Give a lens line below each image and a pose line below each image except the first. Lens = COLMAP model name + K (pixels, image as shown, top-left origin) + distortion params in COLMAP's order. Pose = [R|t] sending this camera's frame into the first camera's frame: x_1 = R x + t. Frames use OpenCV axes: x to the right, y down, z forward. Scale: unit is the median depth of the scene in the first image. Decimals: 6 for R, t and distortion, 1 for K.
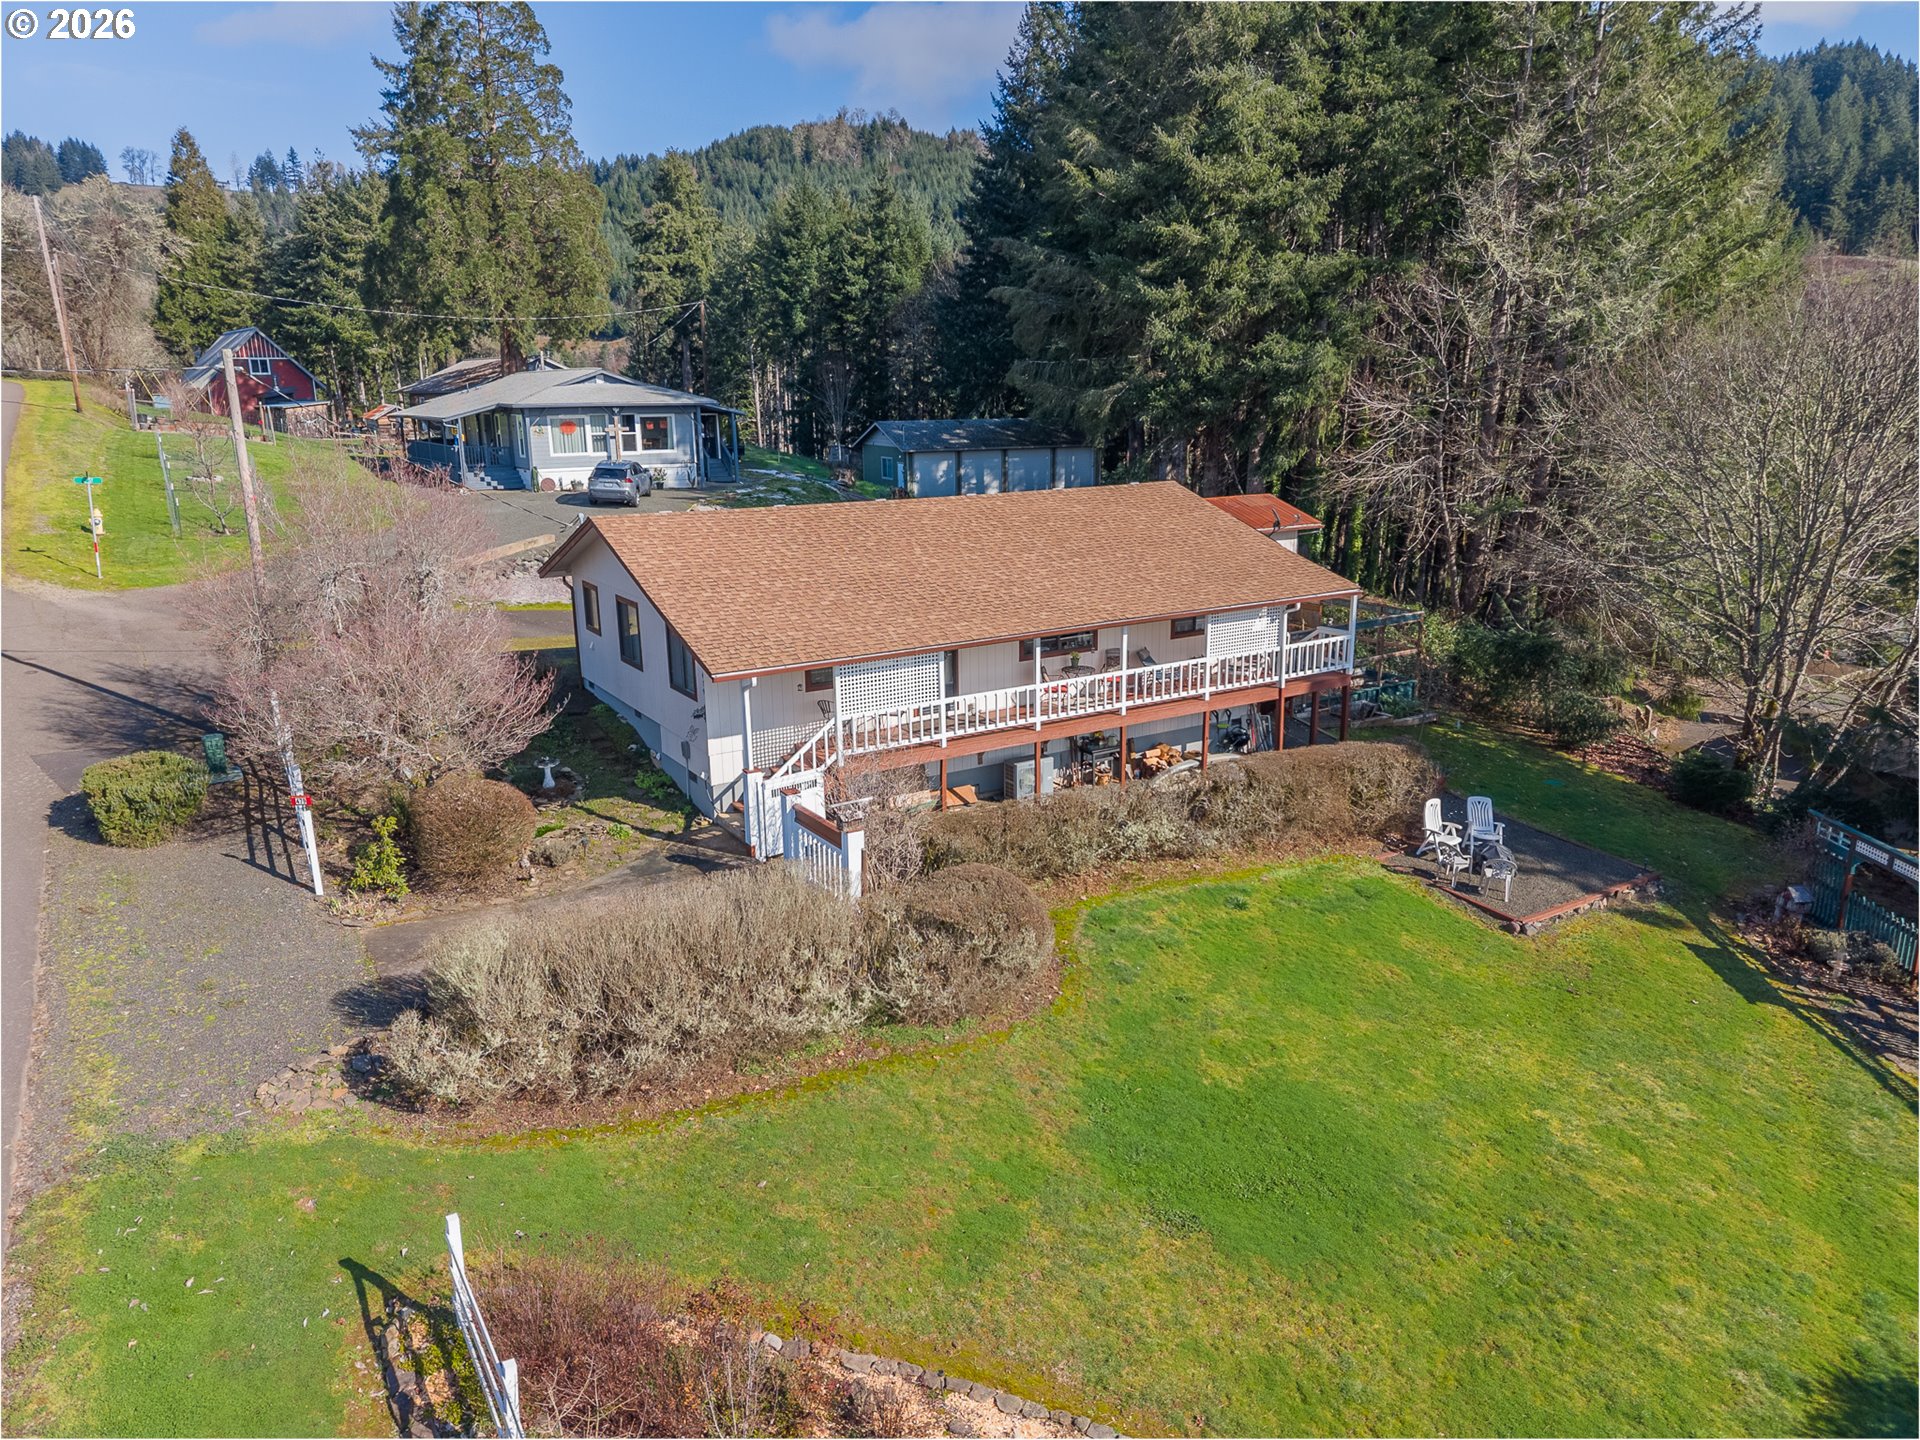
lens RADIAL K [[1295.1, 0, 961.8], [0, 1295.1, 724.5], [0, 0, 1]] dist [0.024277, -0.032682]
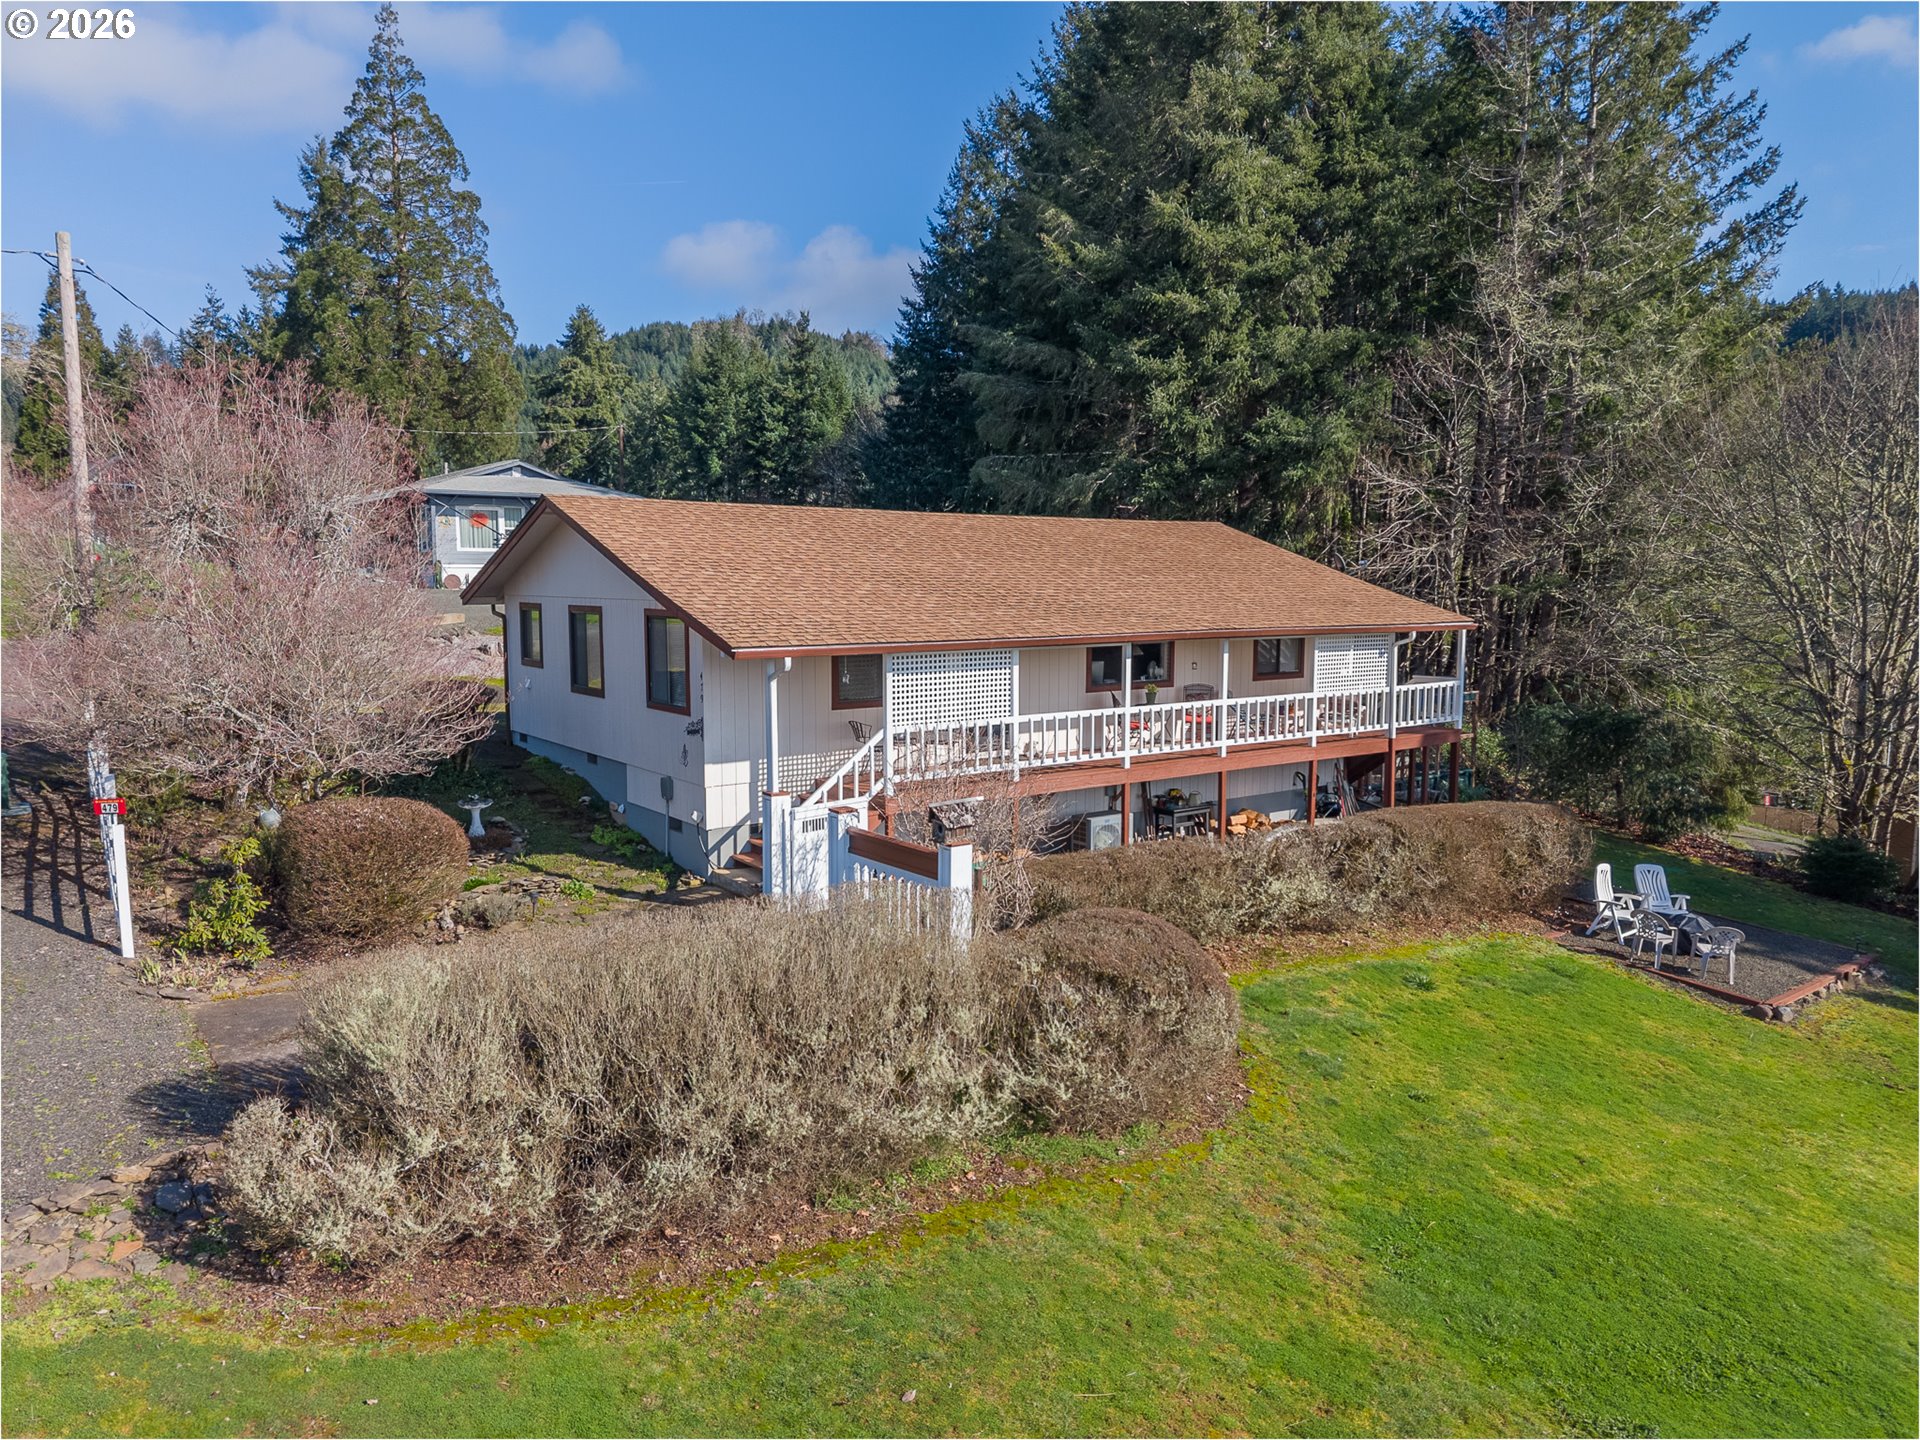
lens RADIAL K [[1295.1, 0, 960.1], [0, 1295.1, 717.5], [0, 0, 1]] dist [0.024277, -0.032682]
pose [[0.996246, 0.005978, 0.086364, -0.095675], [0.006944, 0.988881, -0.148548, 0.078712], [-0.086292, 0.148590, 0.985127, 0.214610]]
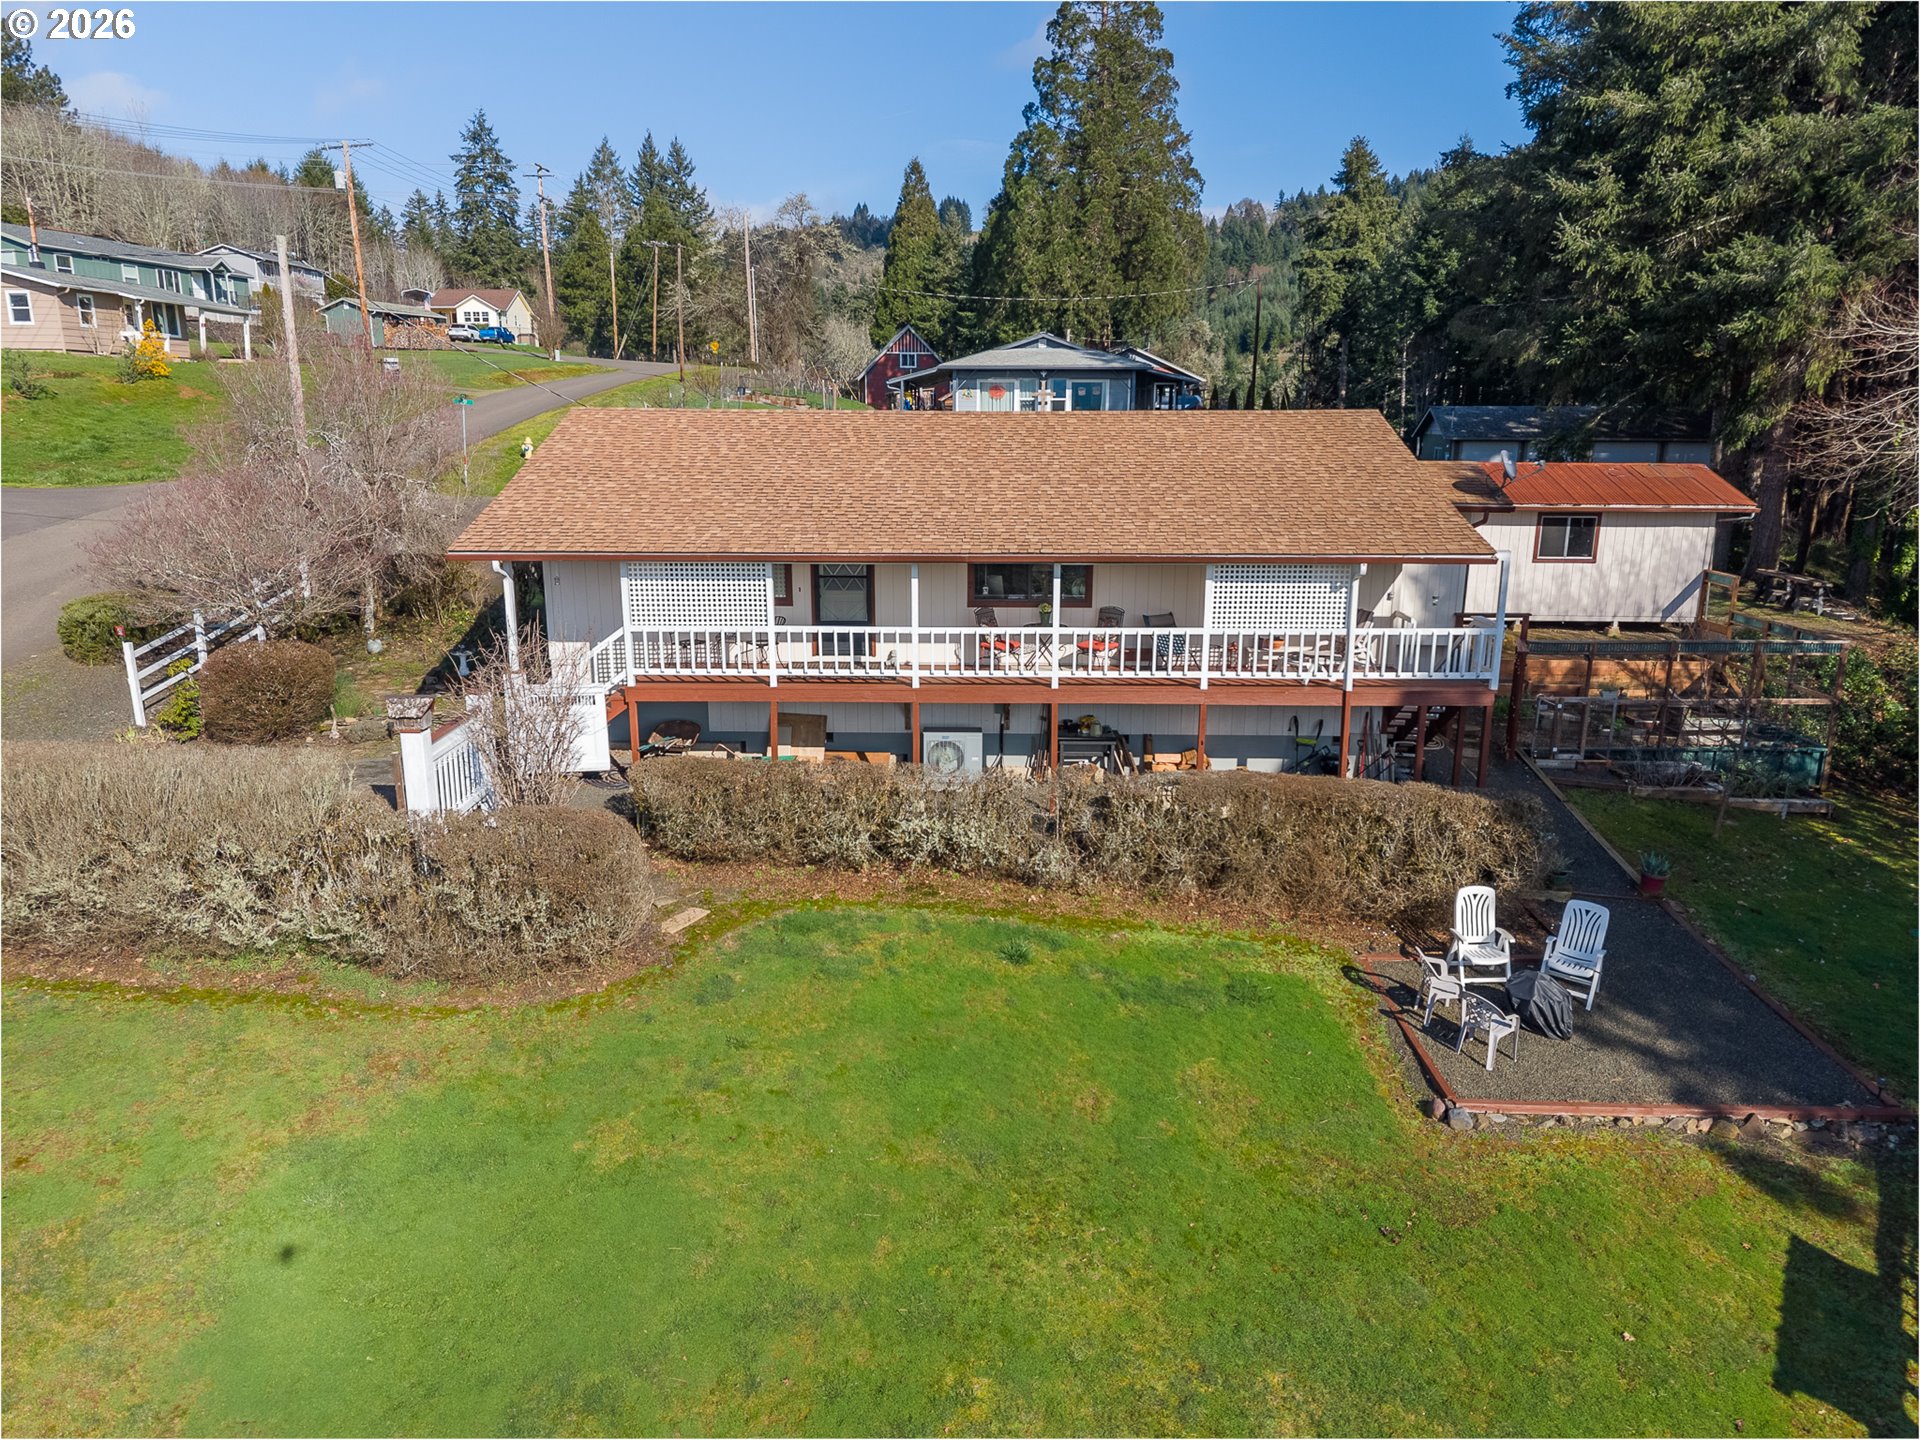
lens RADIAL K [[1295.1, 0, 959.7], [0, 1295.1, 724.5], [0, 0, 1]] dist [0.024277, -0.032682]
pose [[0.838125, 0.139768, -0.527268, 0.438218], [-0.149661, 0.988443, 0.024121, 0.002834], [0.524546, 0.058695, 0.849357, 0.317450]]
